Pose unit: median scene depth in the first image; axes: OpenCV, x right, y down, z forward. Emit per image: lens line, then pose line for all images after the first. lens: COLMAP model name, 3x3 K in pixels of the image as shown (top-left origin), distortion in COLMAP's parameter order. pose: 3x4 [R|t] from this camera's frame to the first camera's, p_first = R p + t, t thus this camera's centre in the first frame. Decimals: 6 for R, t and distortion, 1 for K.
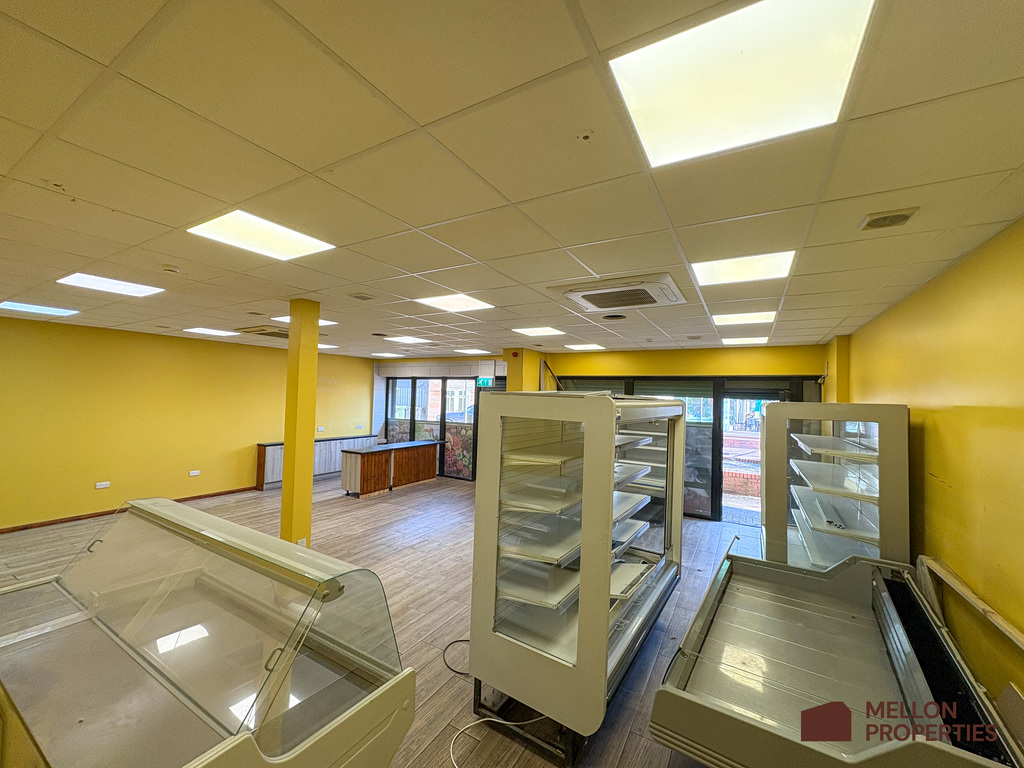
lens RADIAL K [[407.7, 0, 511.4], [0, 407.7, 382.9], [0, 0, 1]] dist [-0.002008, -0.000006]
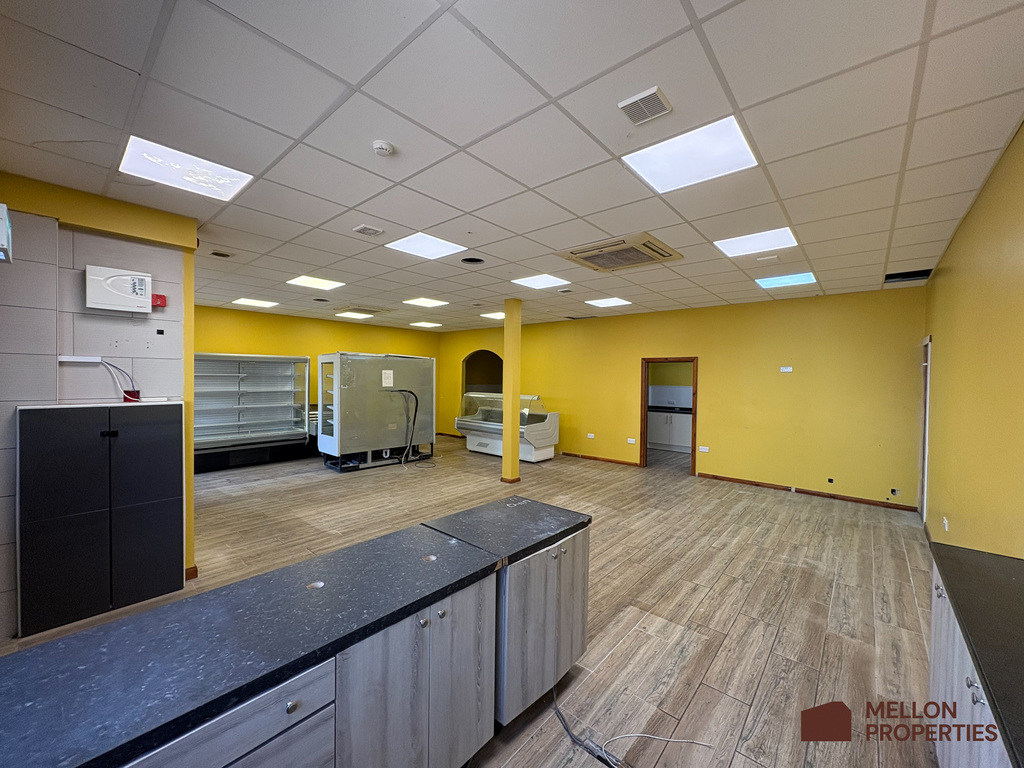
lens RADIAL K [[407.7, 0, 513.1], [0, 407.7, 383.5], [0, 0, 1]] dist [-0.002008, -0.000006]
pose [[-0.982185, -0.044214, 0.182640, -0.469035], [-0.045902, 0.998933, -0.005023, 0.082291], [-0.182223, -0.013317, -0.983167, 1.467599]]
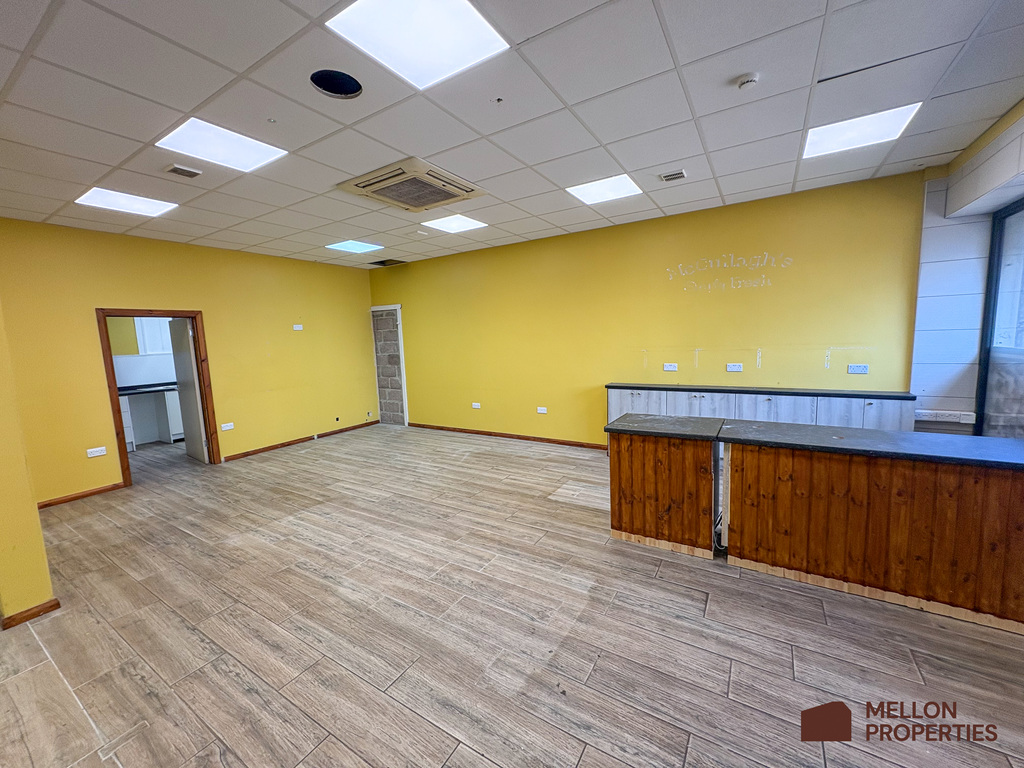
lens RADIAL K [[407.7, 0, 511.1], [0, 407.7, 381.8], [0, 0, 1]] dist [-0.002008, -0.000006]
pose [[-0.020388, 0.085799, -0.996104, 0.025725], [0.066283, 0.994235, 0.084281, 0.096928], [0.997593, -0.064306, -0.025957, 0.997258]]
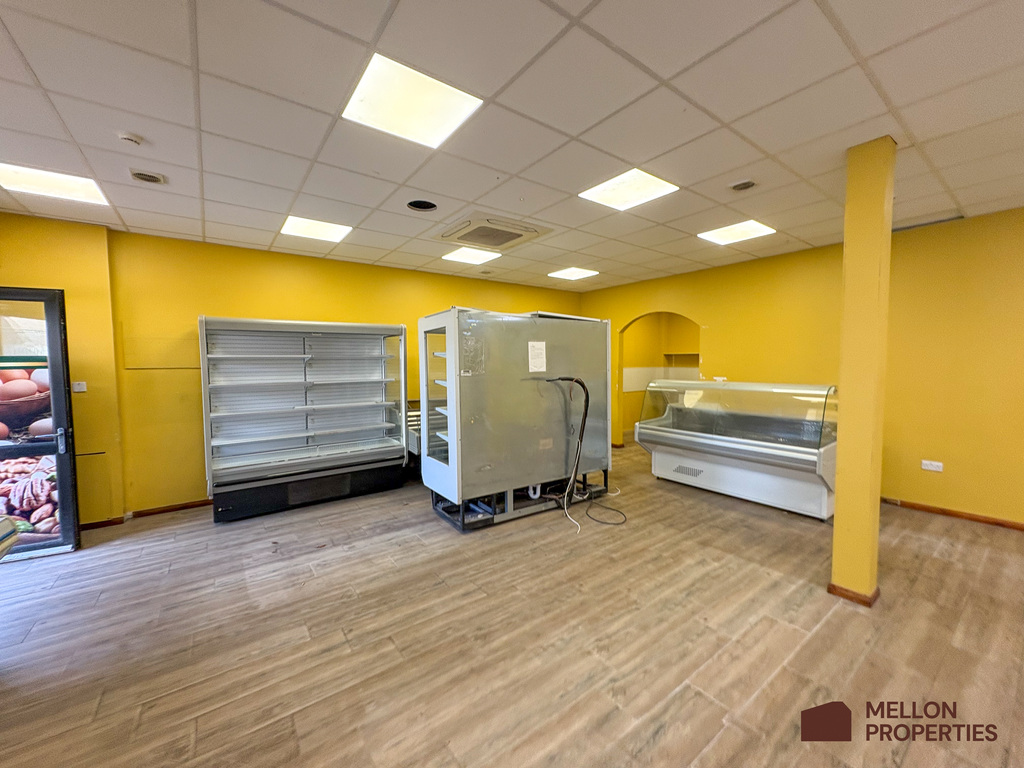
lens RADIAL K [[407.7, 0, 509.4], [0, 407.7, 382.8], [0, 0, 1]] dist [-0.002008, -0.000006]
pose [[-0.918095, -0.042653, 0.394058, -0.146475], [-0.029142, 0.998766, 0.040211, 0.093299], [-0.395287, 0.025434, -0.918206, 1.032048]]
